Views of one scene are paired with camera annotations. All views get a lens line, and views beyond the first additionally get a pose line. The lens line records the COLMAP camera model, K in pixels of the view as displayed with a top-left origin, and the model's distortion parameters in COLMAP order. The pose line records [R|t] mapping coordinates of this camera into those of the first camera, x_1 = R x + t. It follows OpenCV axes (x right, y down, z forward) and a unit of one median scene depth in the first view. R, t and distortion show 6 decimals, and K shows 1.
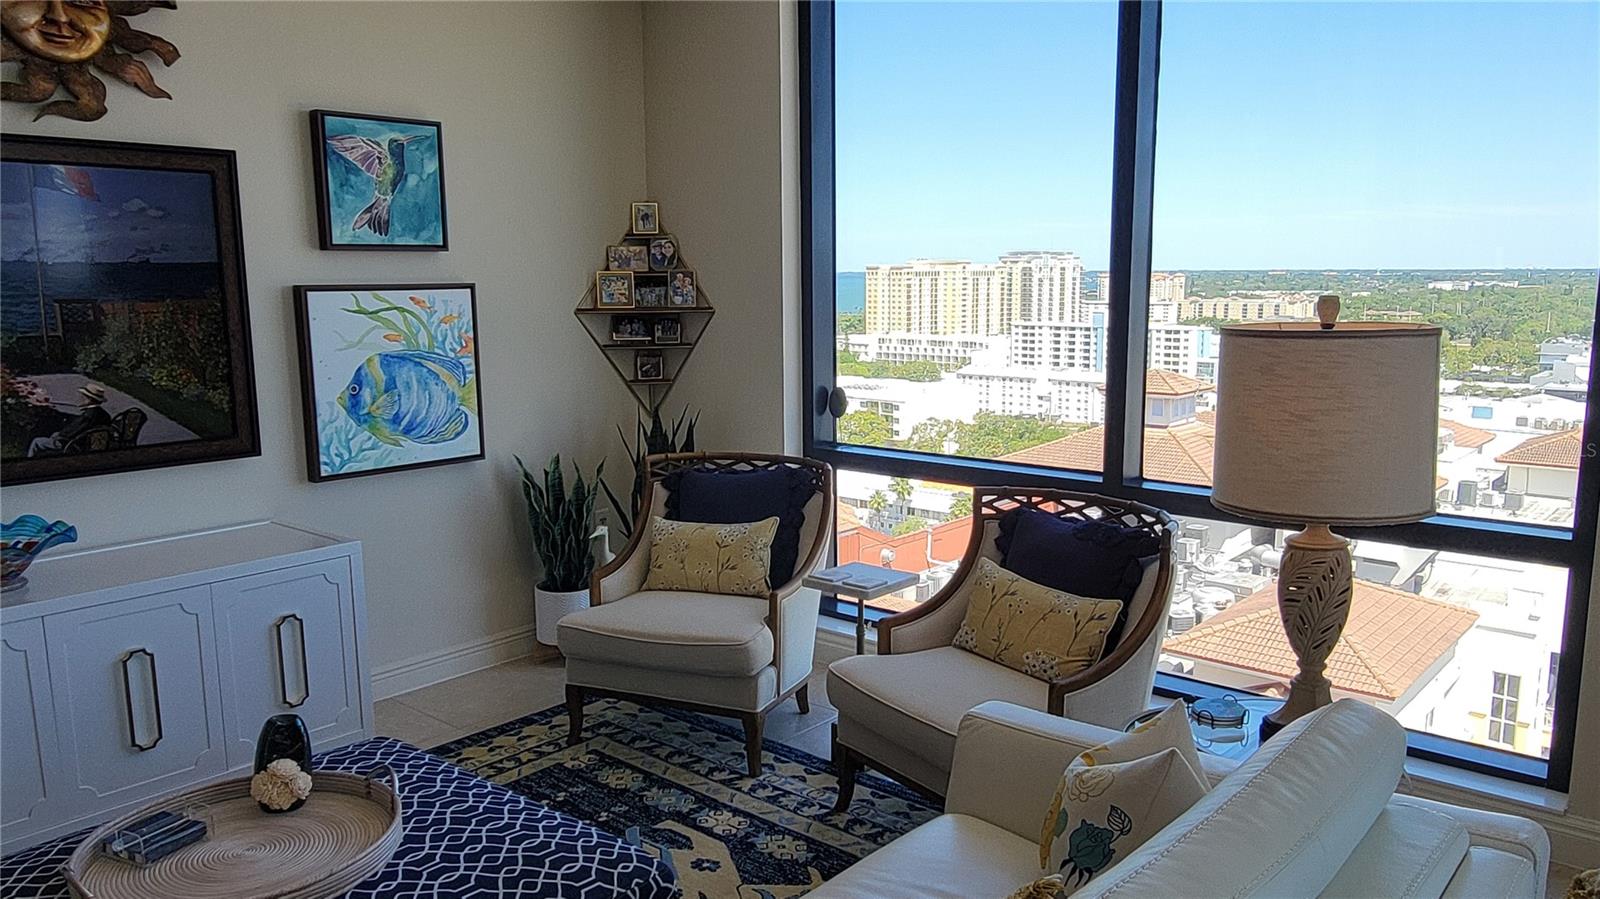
lens RADIAL K [[1193.4, 0, 815.1], [0, 1193.4, 462.1], [0, 0, 1]] dist [-0.001934, 0.011022]
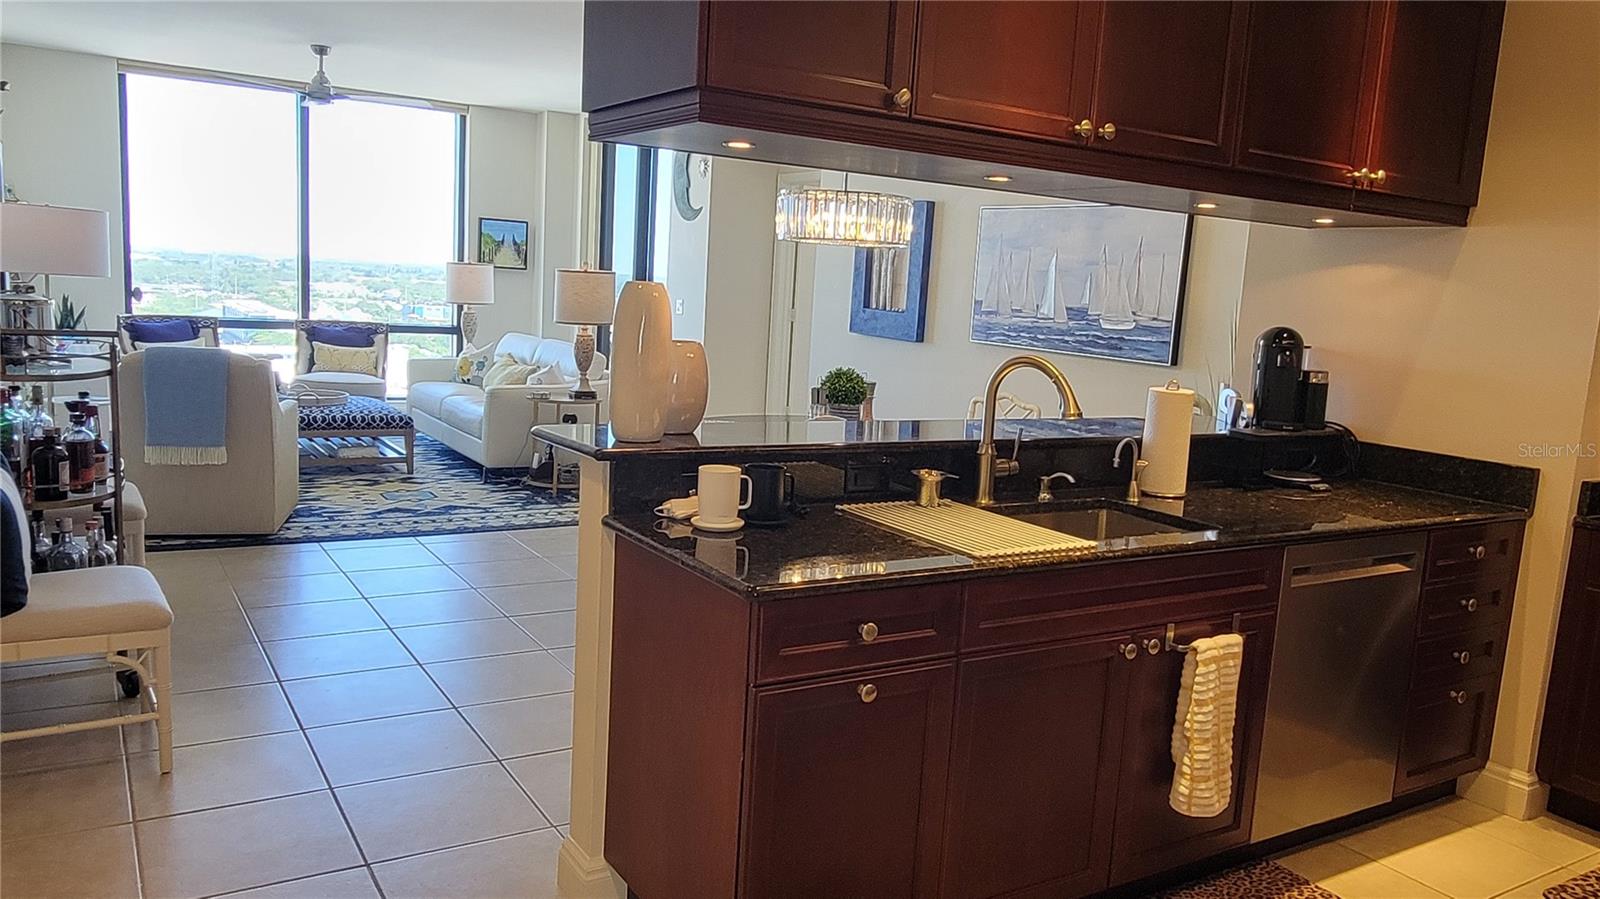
lens RADIAL K [[1193.4, 0, 832.2], [0, 1193.4, 463.2], [0, 0, 1]] dist [-0.001934, 0.011022]
pose [[0.296022, -0.118578, 0.947792, -1.556497], [0.090706, 0.991270, 0.095688, 0.144376], [-0.950865, 0.057645, 0.304193, -0.718423]]
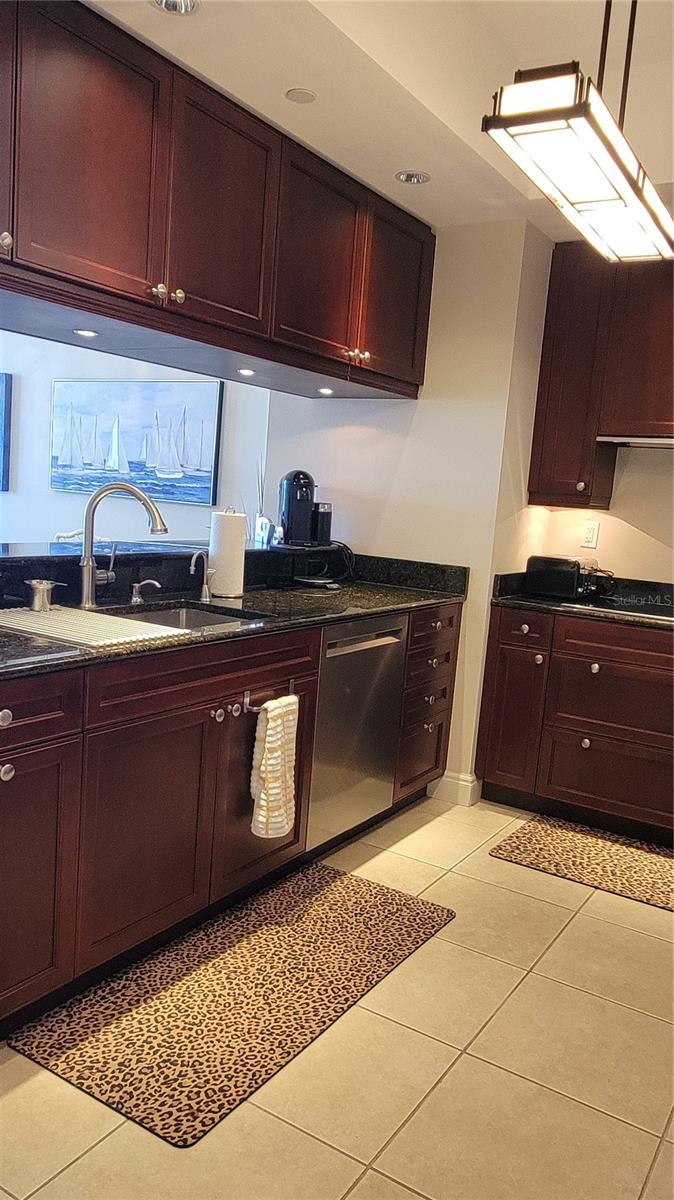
lens RADIAL K [[895.1, 0, 328.3], [0, 895.1, 618.1], [0, 0, 1]] dist [-0.001934, 0.011022]
pose [[-0.127729, -0.147724, 0.980746, -1.513973], [0.088167, 0.983240, 0.159582, 0.162234], [-0.987882, 0.106853, -0.112564, -0.688394]]
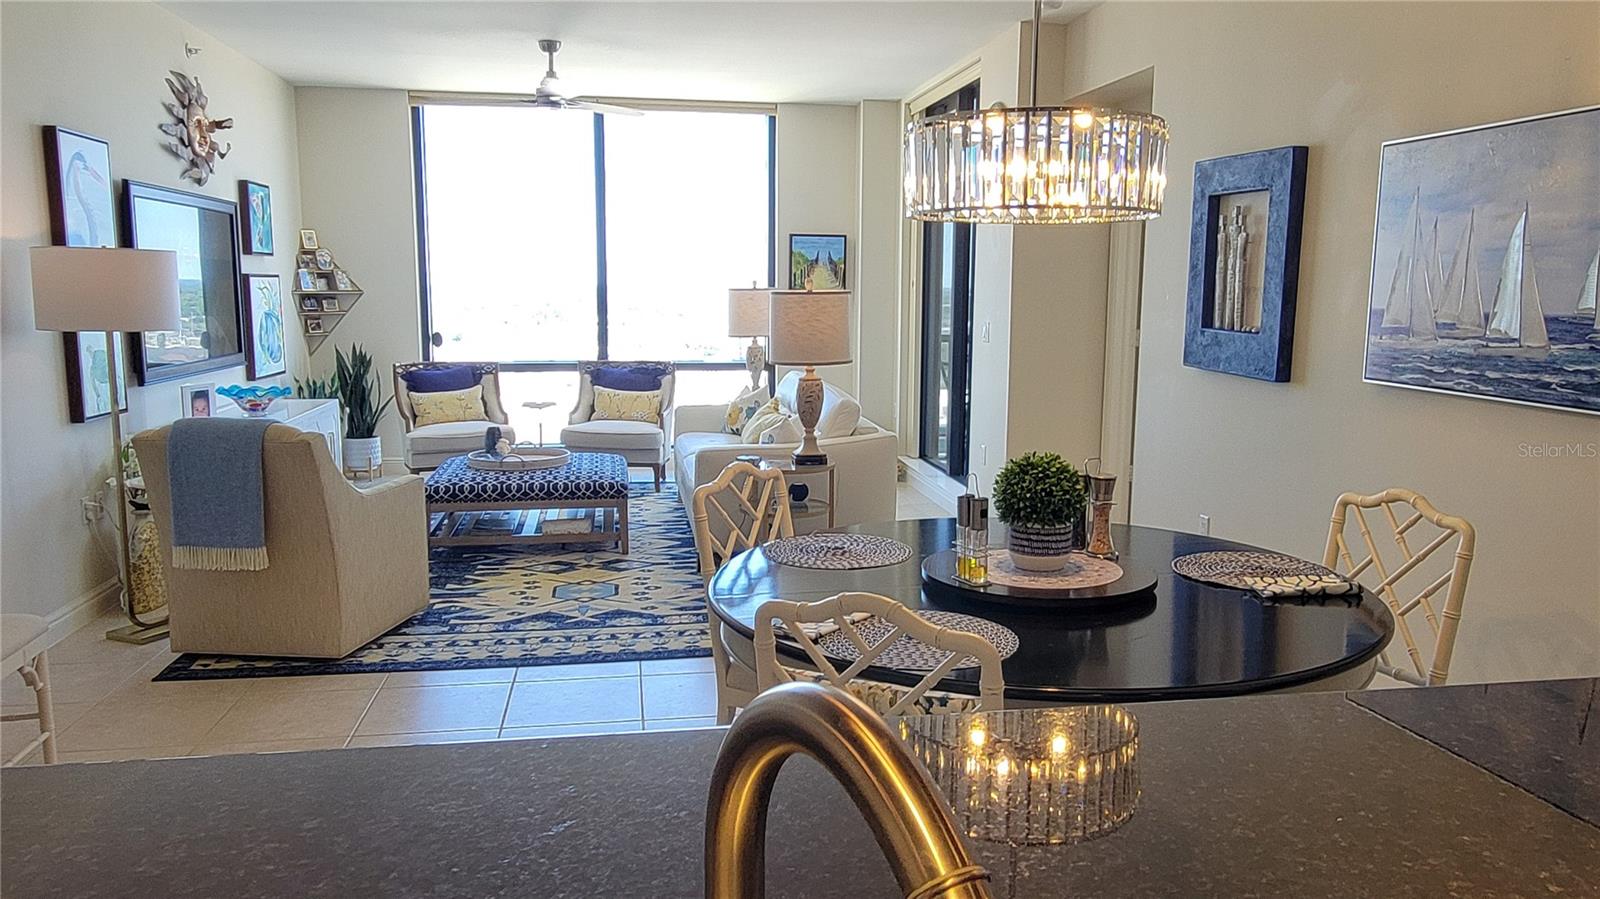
lens RADIAL K [[1193.4, 0, 828.4], [0, 1193.4, 464.6], [0, 0, 1]] dist [-0.001934, 0.011022]
pose [[0.642376, -0.104222, 0.759270, -1.029092], [0.110230, 0.992974, 0.043042, 0.133078], [-0.758421, 0.056045, 0.649351, -0.699870]]
